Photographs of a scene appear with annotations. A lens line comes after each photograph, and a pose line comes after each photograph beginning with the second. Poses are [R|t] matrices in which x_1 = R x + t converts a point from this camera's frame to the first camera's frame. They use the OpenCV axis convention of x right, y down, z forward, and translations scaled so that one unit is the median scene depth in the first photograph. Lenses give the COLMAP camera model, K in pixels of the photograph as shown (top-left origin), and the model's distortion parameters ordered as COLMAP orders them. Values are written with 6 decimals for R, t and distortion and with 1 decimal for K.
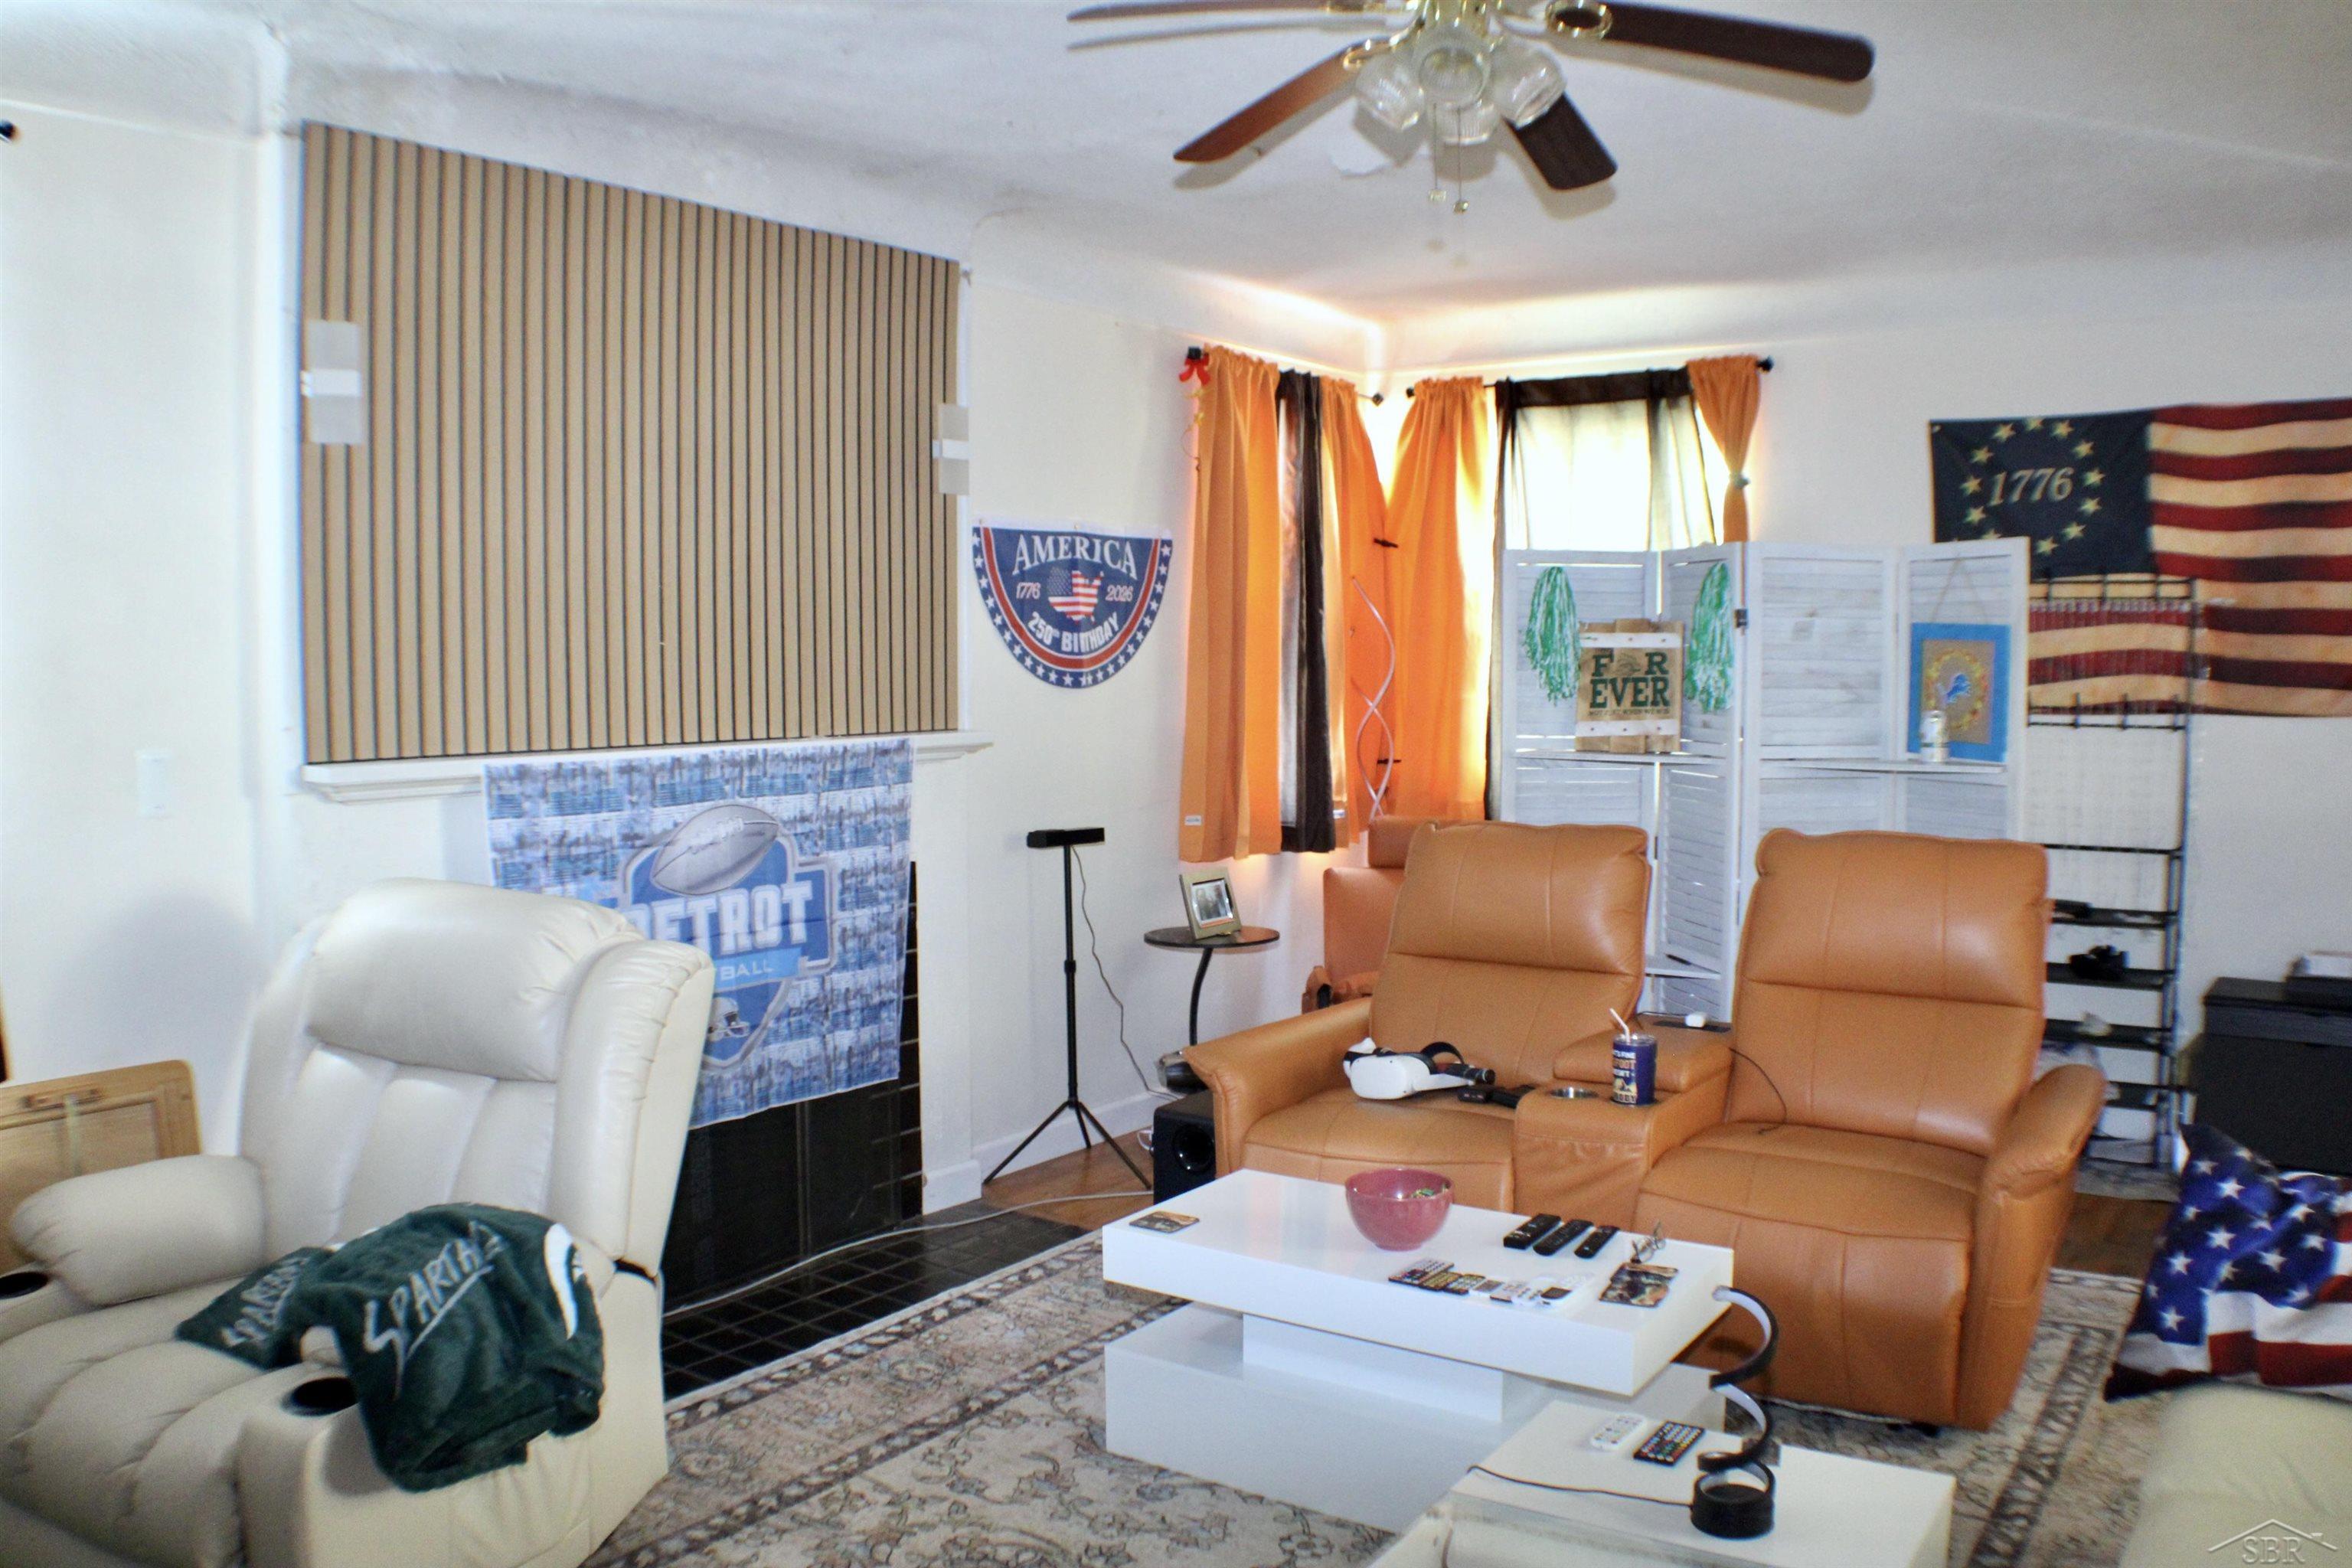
lens RADIAL K [[1847.1, 0, 1176.0], [0, 1847.1, 784.0], [0, 0, 1]] dist [-0.133565, 0.001960]
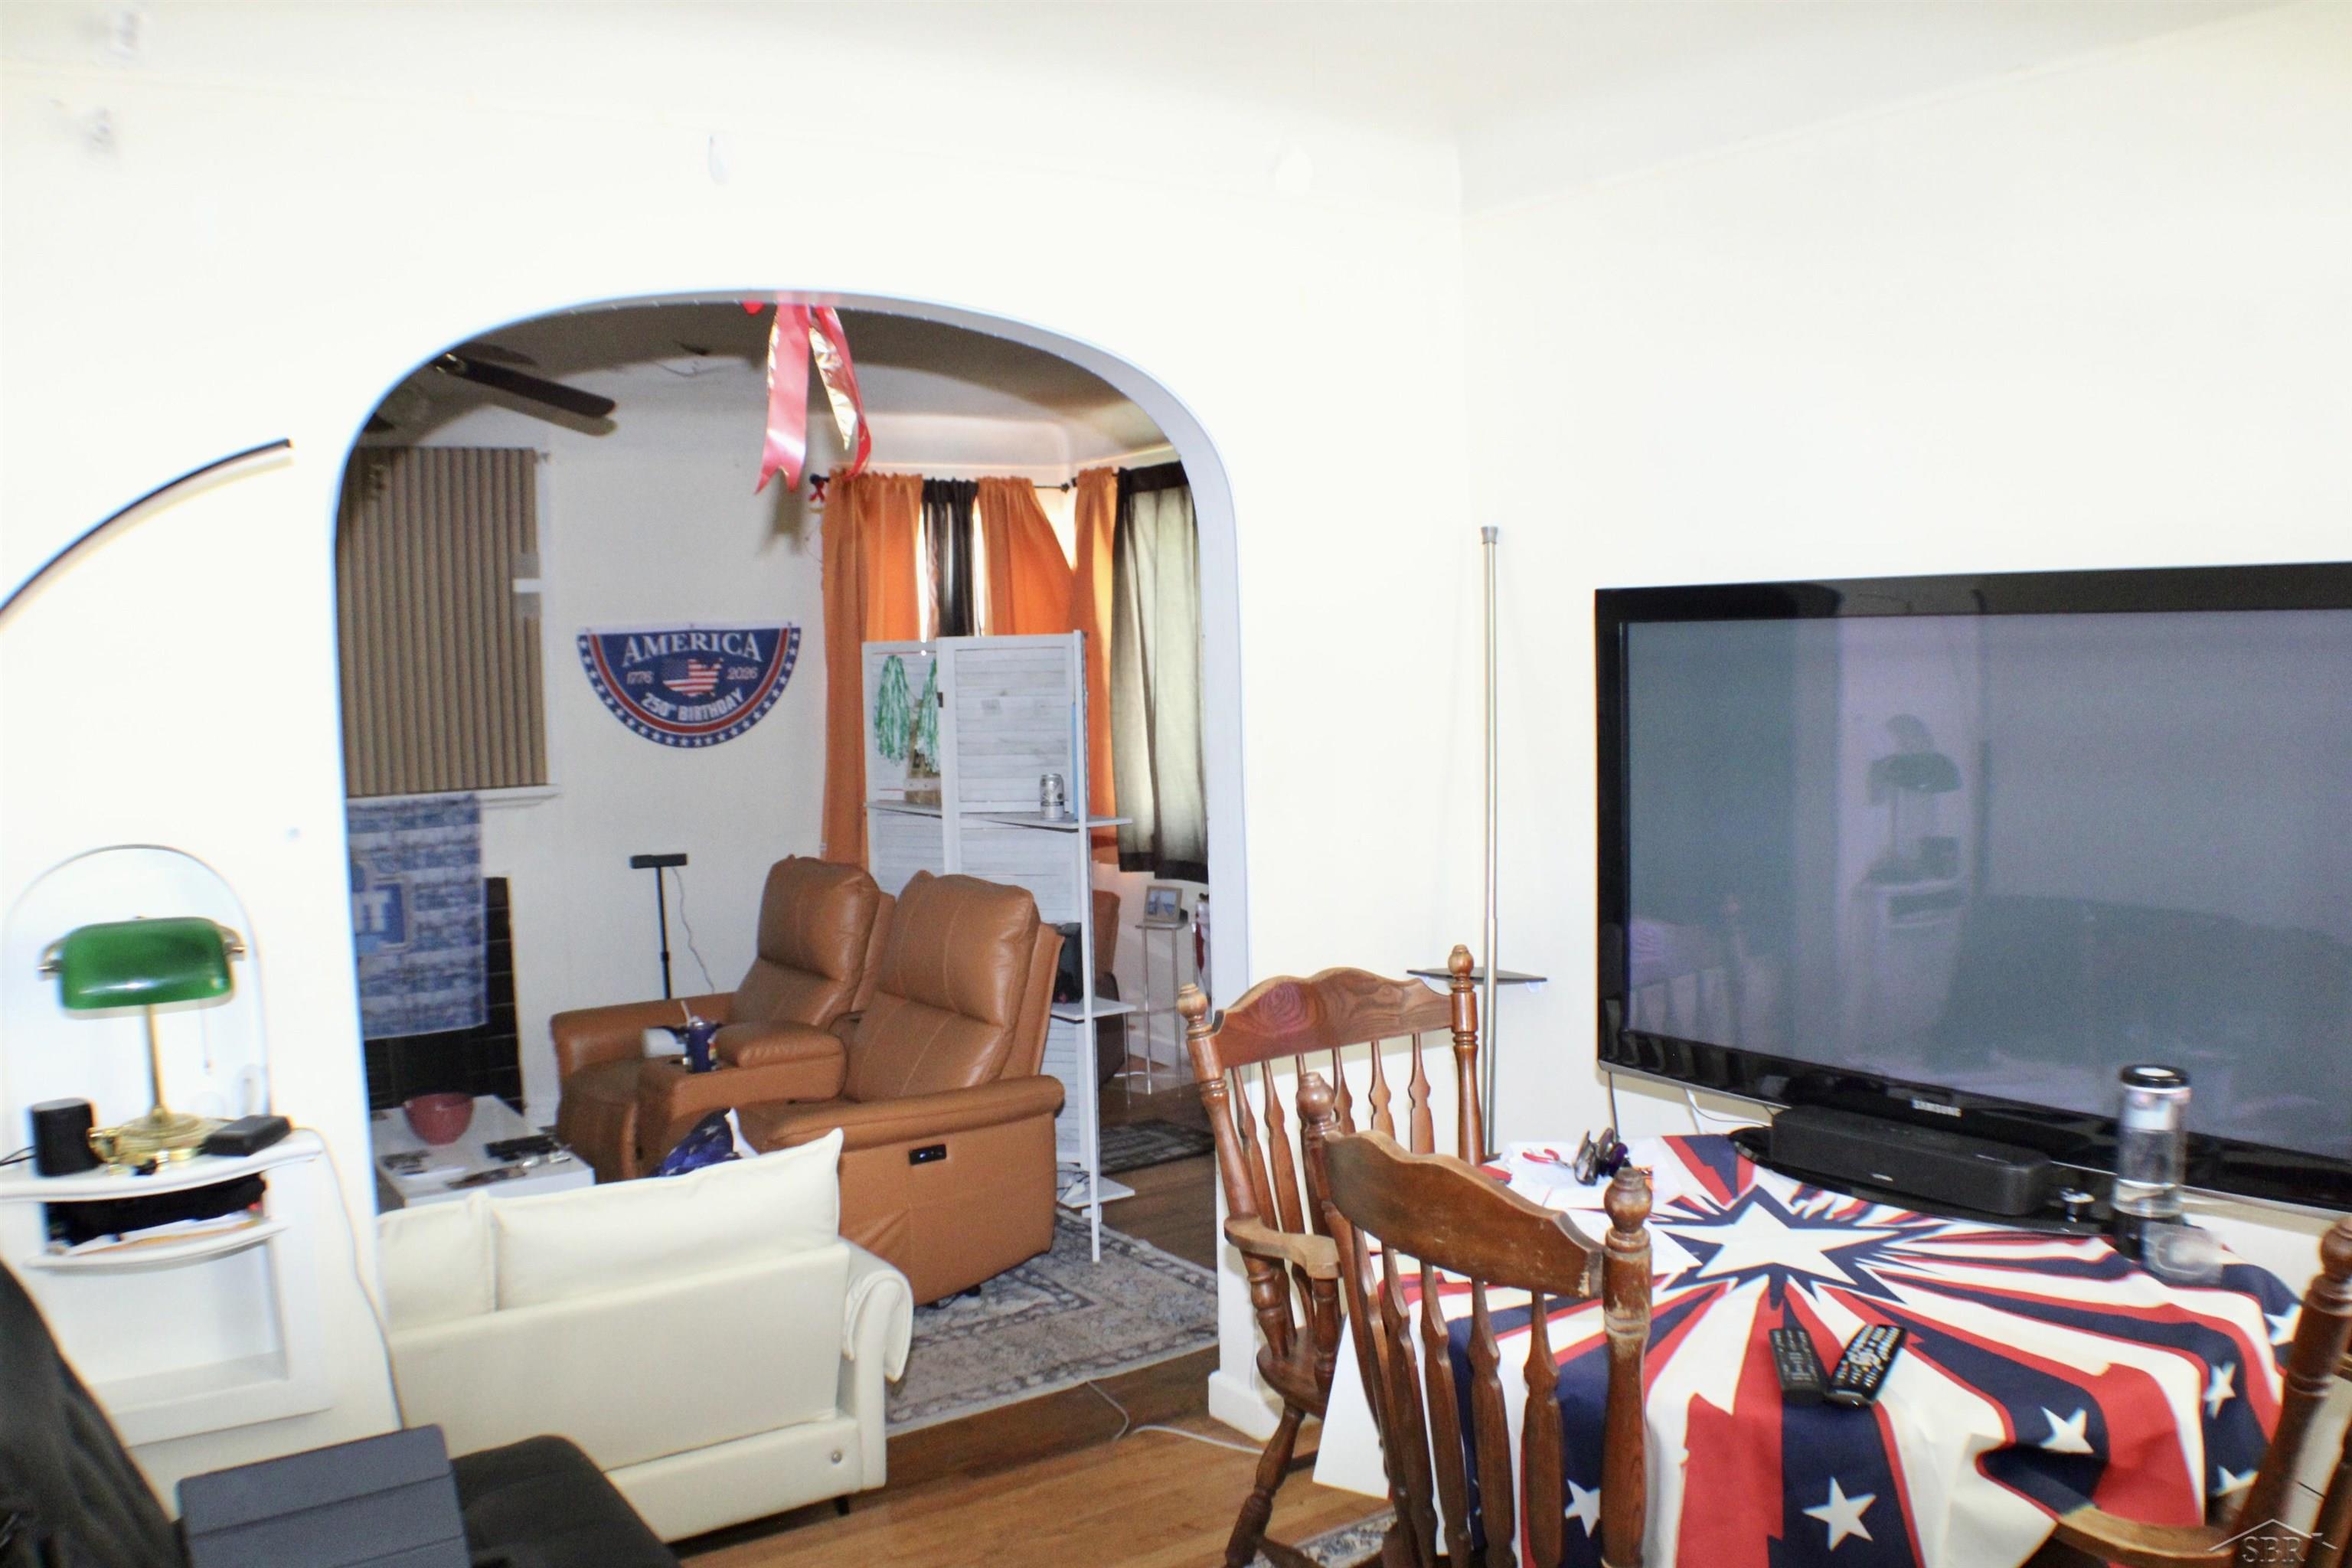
lens RADIAL K [[1847.1, 0, 1176.0], [0, 1847.1, 784.0], [0, 0, 1]] dist [-0.133565, 0.001960]
pose [[0.917235, 0.000550, -0.398347, 0.945910], [0.002834, 0.999965, 0.007906, -0.042366], [0.398337, -0.008380, 0.917201, -0.083997]]
